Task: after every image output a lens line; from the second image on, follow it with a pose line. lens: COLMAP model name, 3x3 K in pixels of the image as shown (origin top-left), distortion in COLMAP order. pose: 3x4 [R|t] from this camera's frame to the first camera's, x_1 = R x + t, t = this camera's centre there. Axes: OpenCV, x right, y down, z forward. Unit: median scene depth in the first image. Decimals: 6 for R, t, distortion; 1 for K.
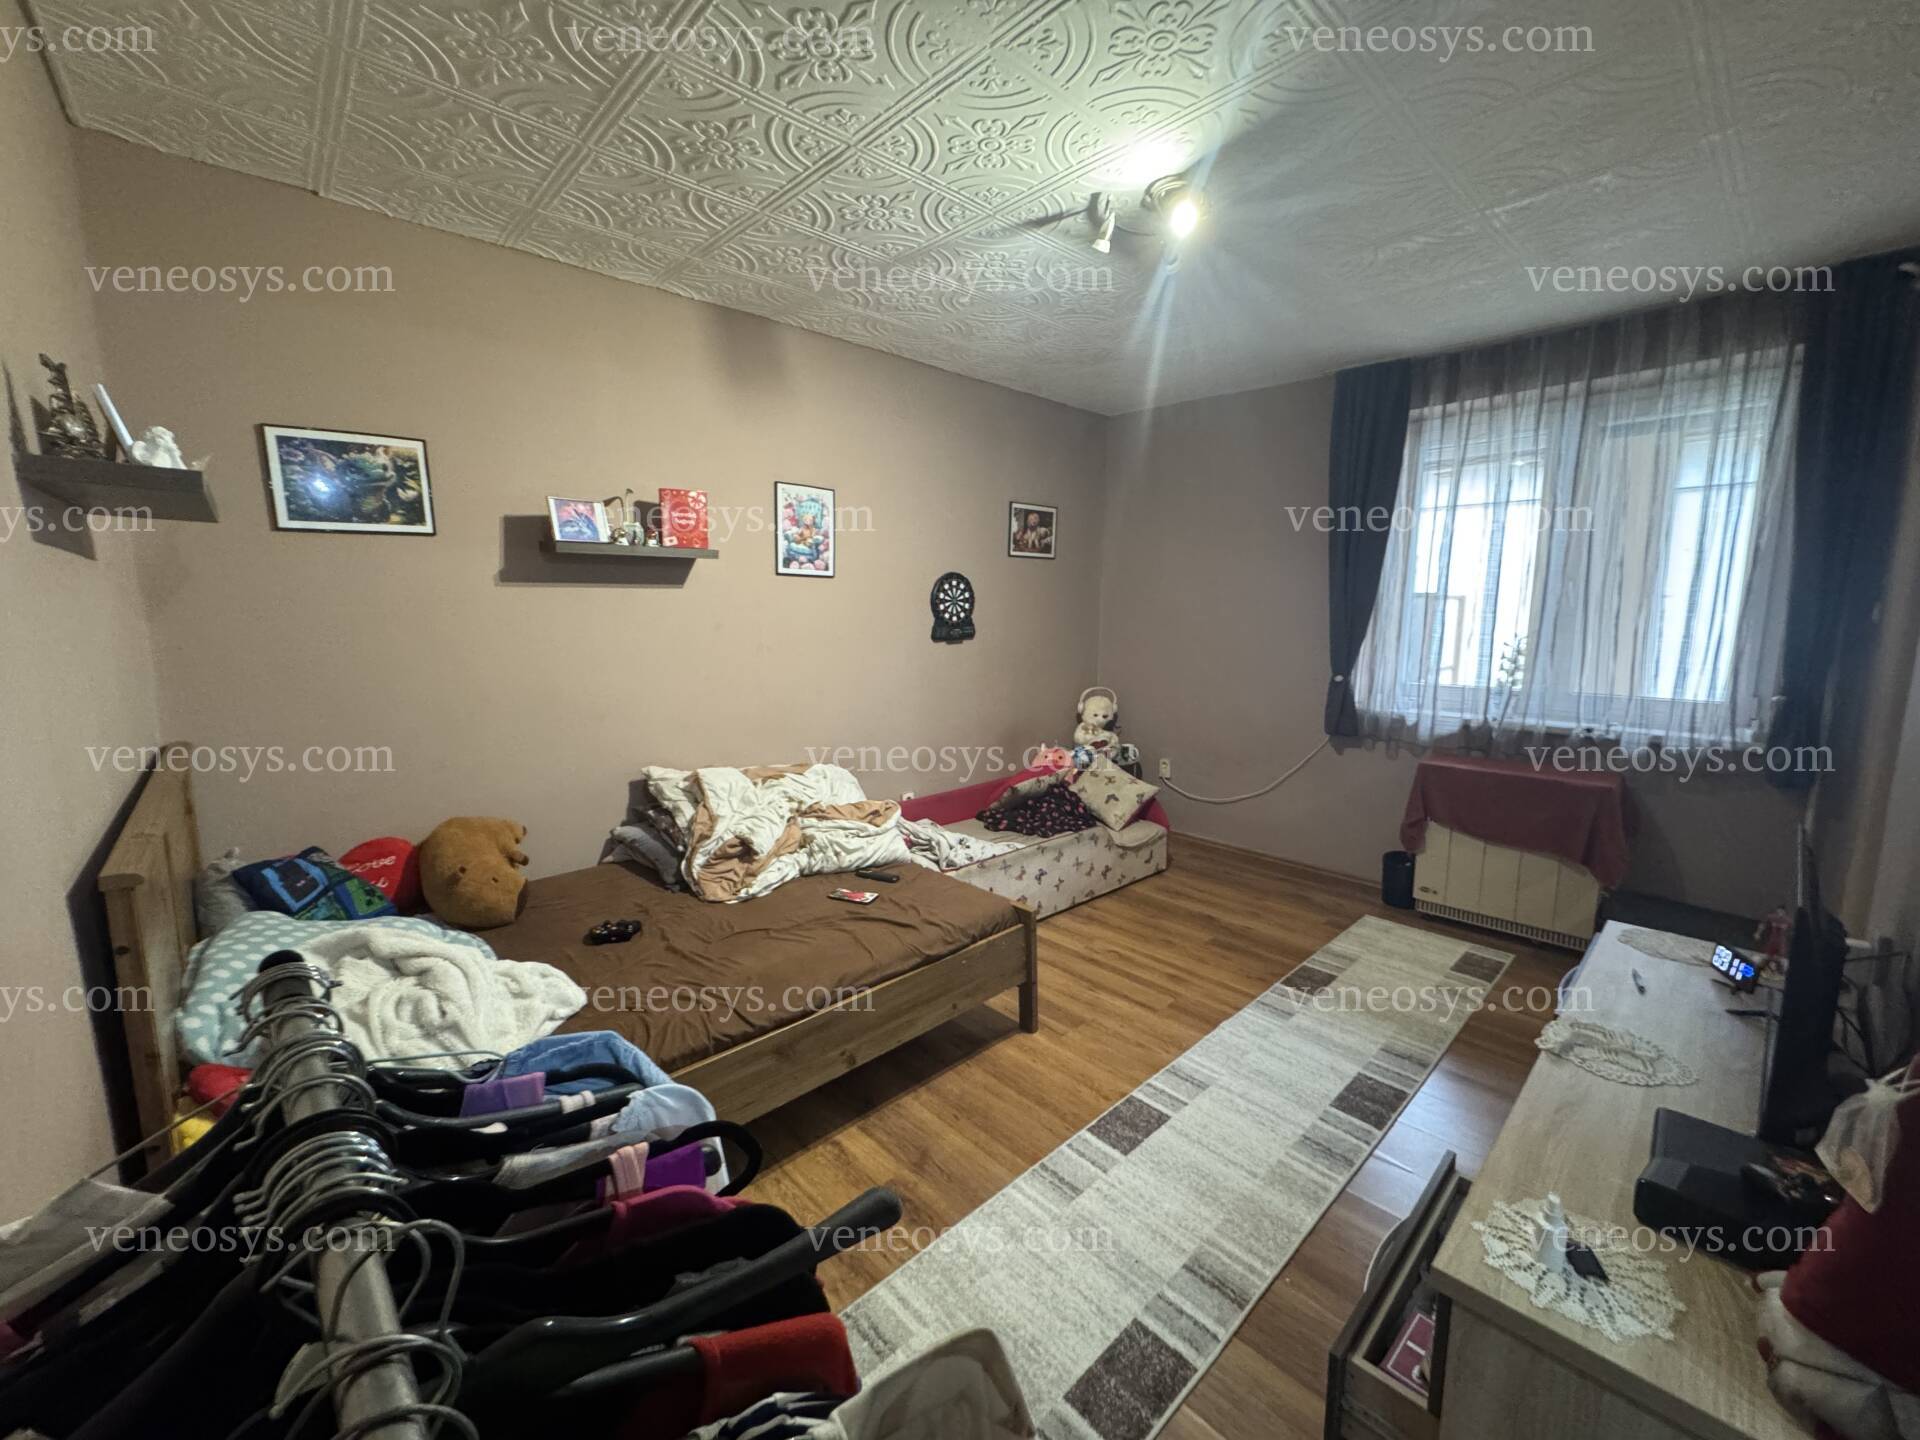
lens RADIAL K [[763.6, 0, 964.7], [0, 763.6, 719.1], [0, 0, 1]] dist [-0.003751, -0.001006]
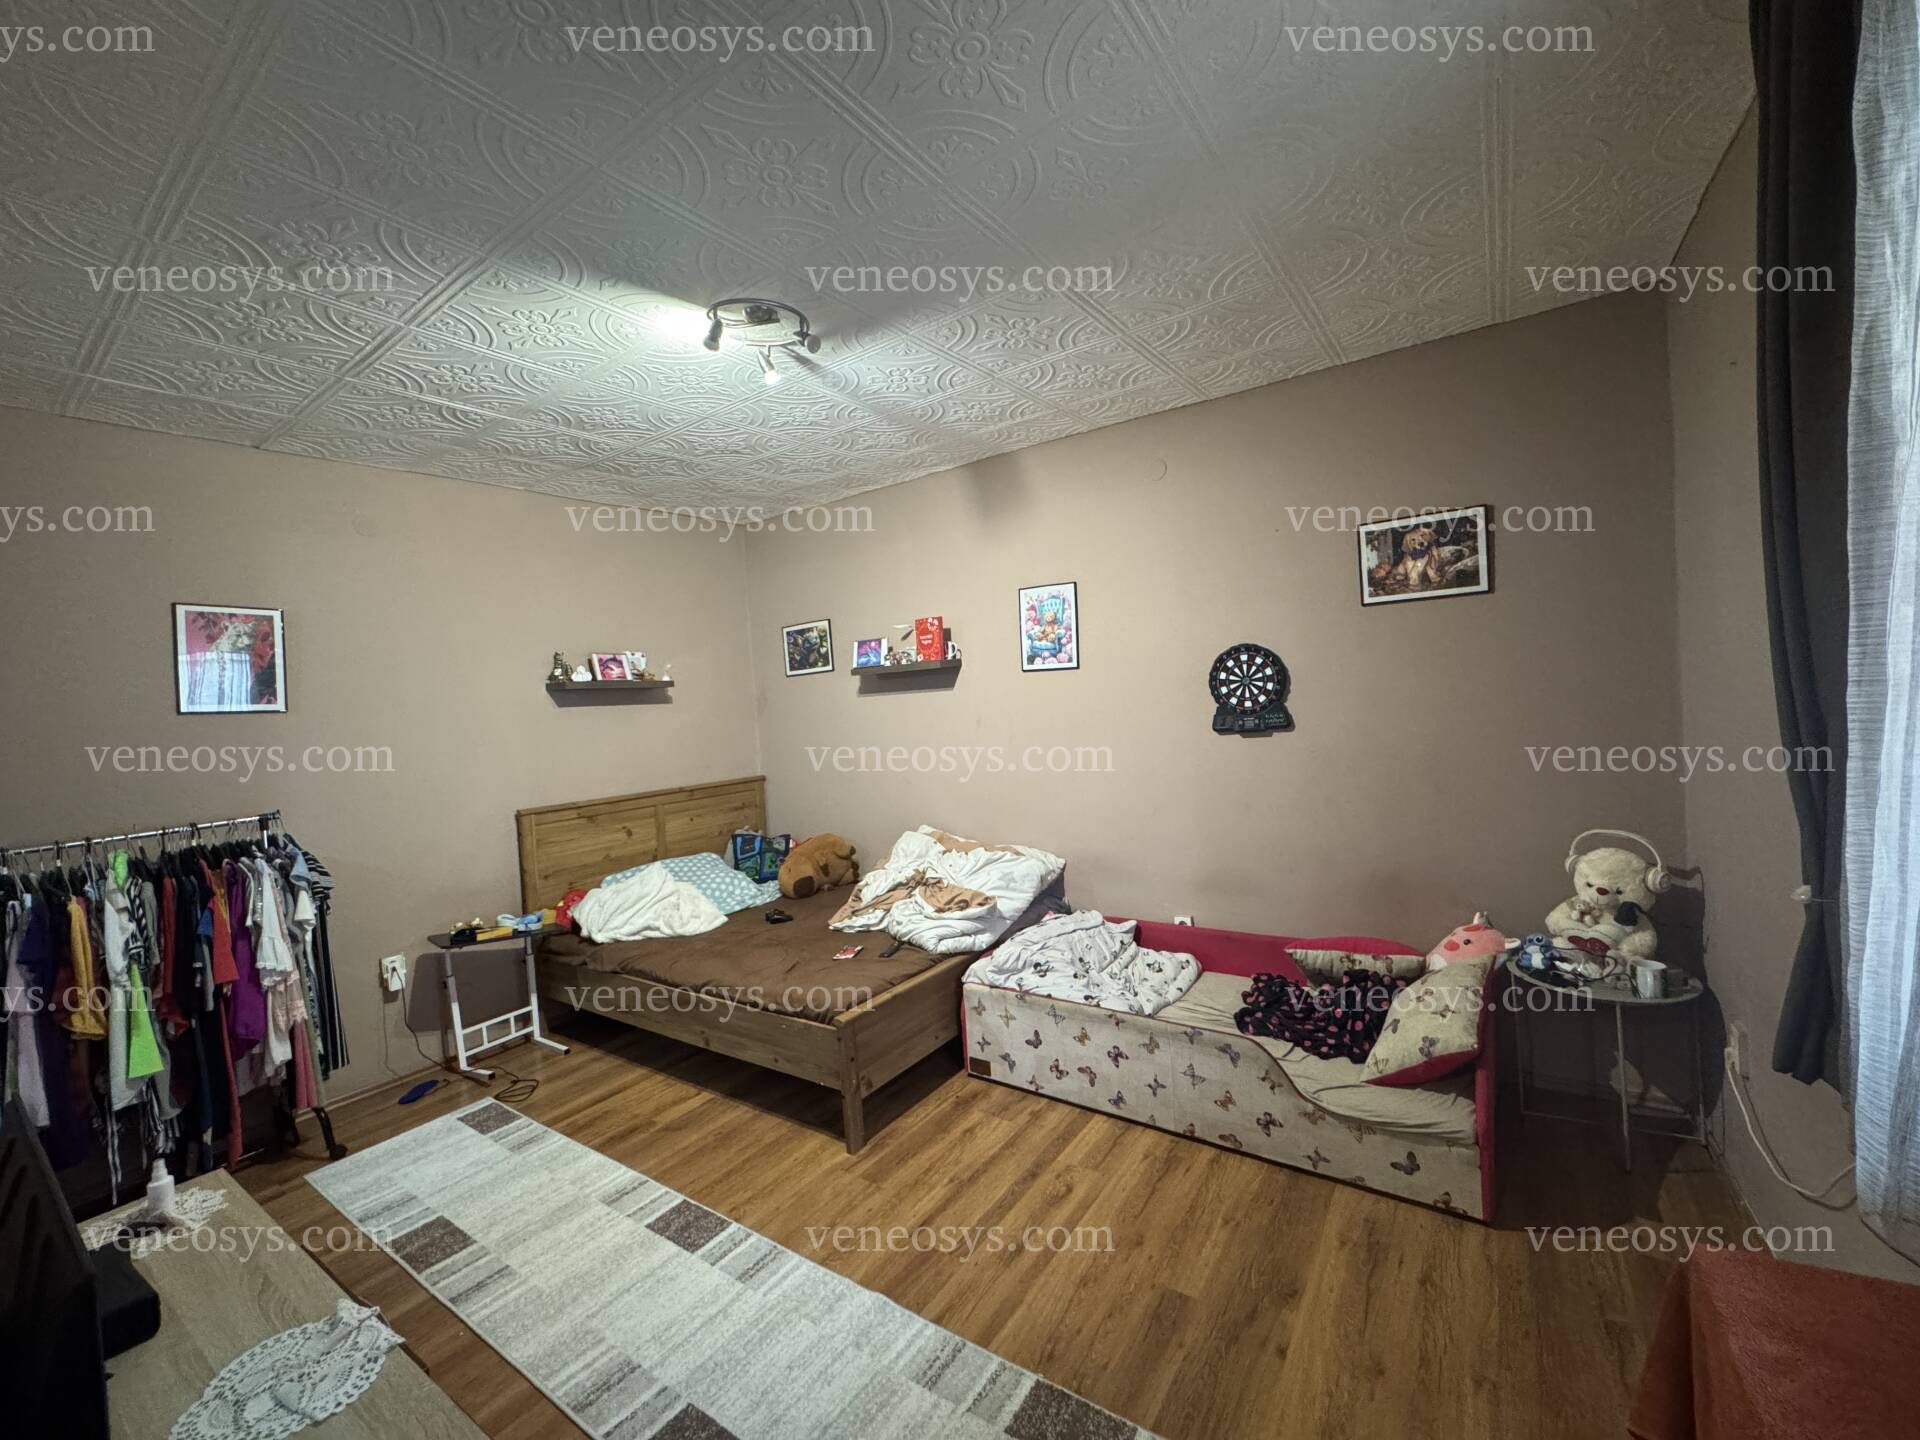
lens RADIAL K [[763.6, 0, 965.3], [0, 763.6, 719.7], [0, 0, 1]] dist [-0.003751, -0.001006]
pose [[0.212236, 0.013367, -0.977127, 0.784926], [-0.084199, 0.996438, -0.004657, -0.104382], [0.973584, 0.083261, 0.212606, 0.666205]]
